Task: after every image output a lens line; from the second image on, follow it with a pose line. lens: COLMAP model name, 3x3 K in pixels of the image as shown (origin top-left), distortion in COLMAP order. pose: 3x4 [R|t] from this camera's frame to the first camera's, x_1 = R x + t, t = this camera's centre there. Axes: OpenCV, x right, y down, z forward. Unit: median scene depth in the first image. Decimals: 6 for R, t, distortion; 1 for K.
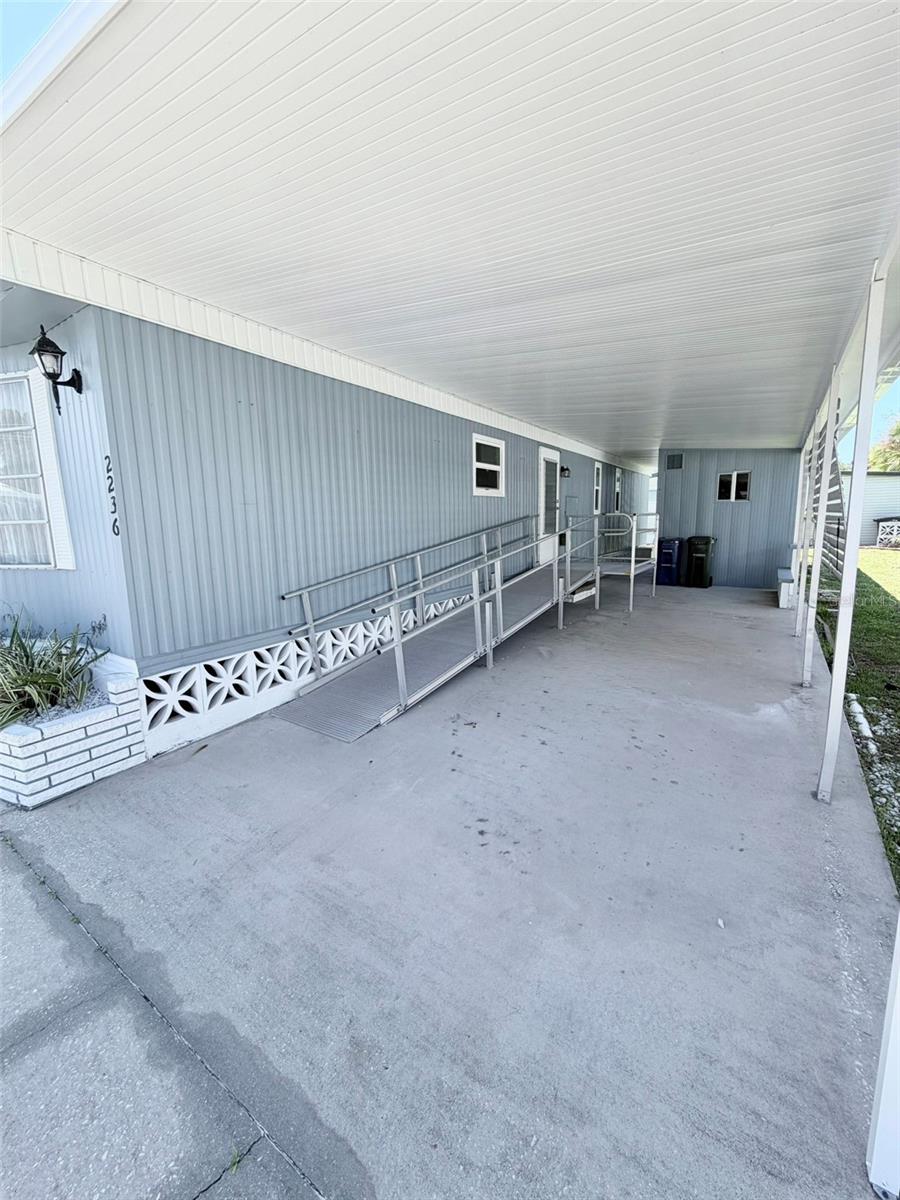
lens RADIAL K [[478.1, 0, 450.0], [0, 478.1, 600.0], [0, 0, 1]] dist [-0.001063, -0.000254]
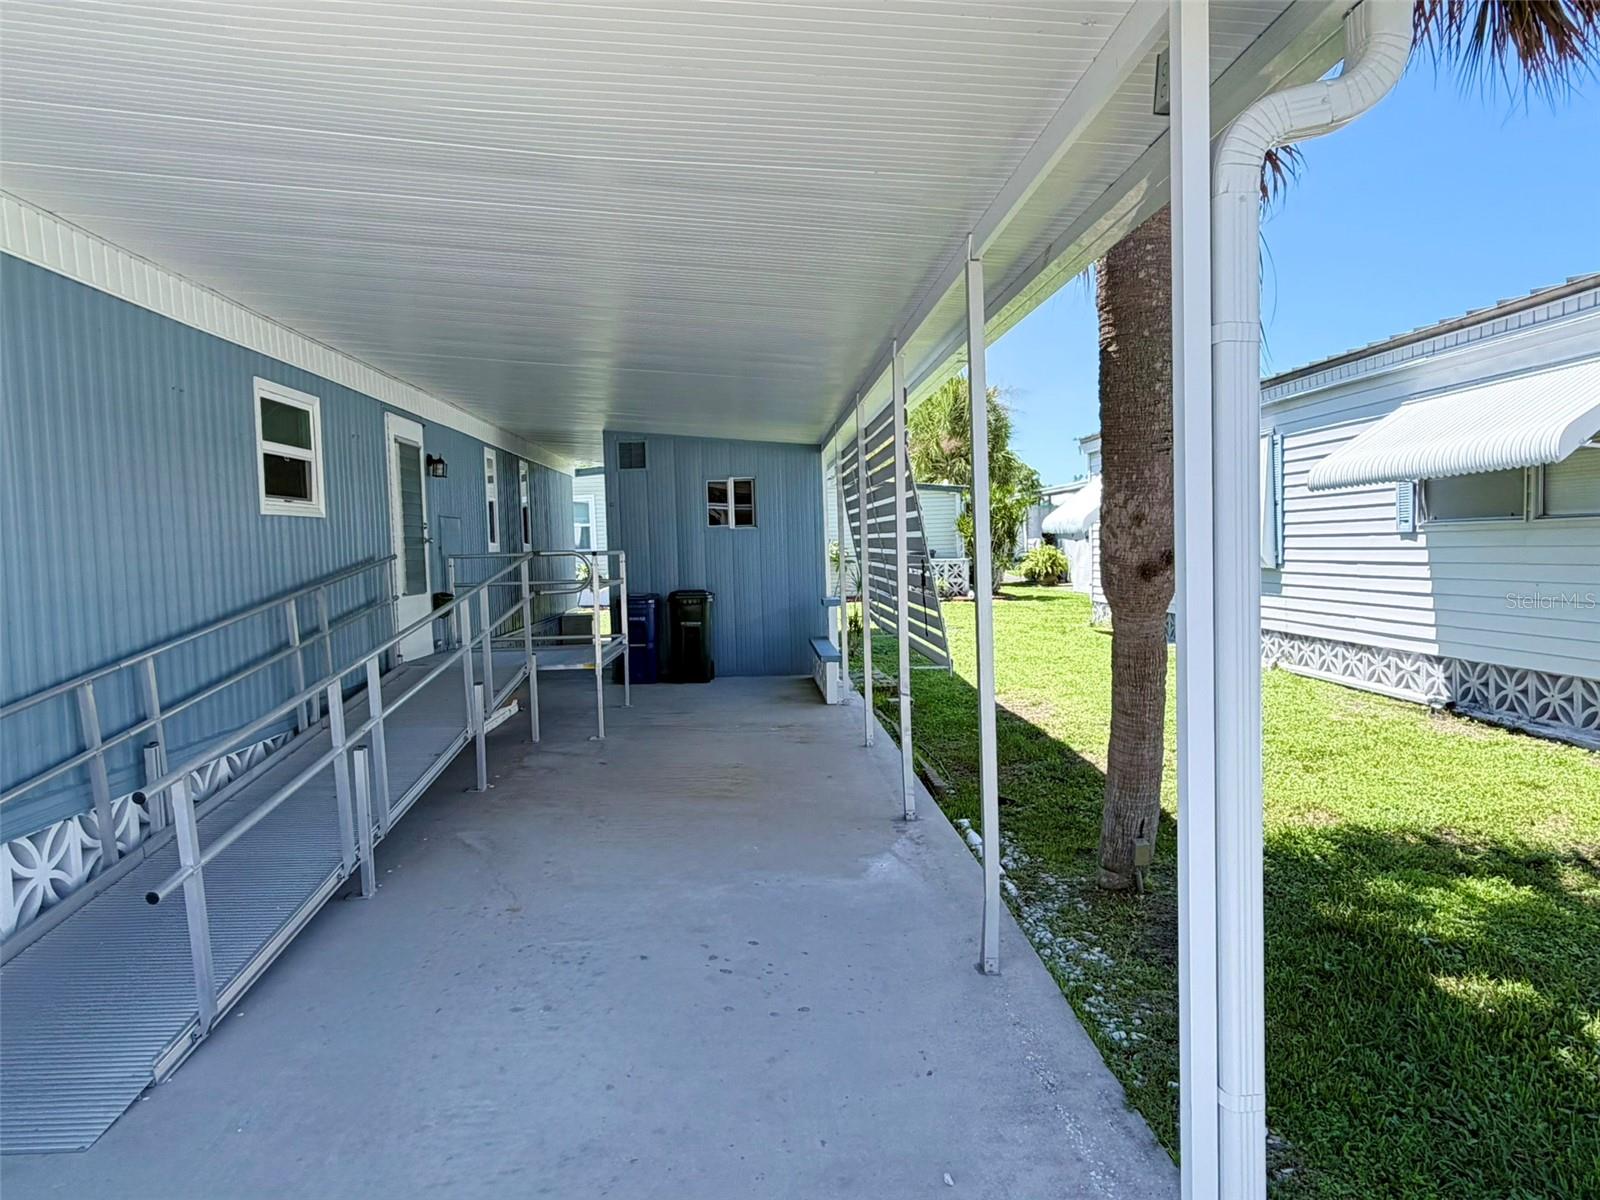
lens RADIAL K [[1013.5, 0, 808.6], [0, 1013.5, 609.2], [0, 0, 1]] dist [-0.001006, 0.000734]
pose [[0.802926, -0.040361, 0.594710, -0.121977], [0.109349, 0.990747, -0.080395, -0.003126], [-0.585963, 0.129582, 0.799910, -0.032931]]
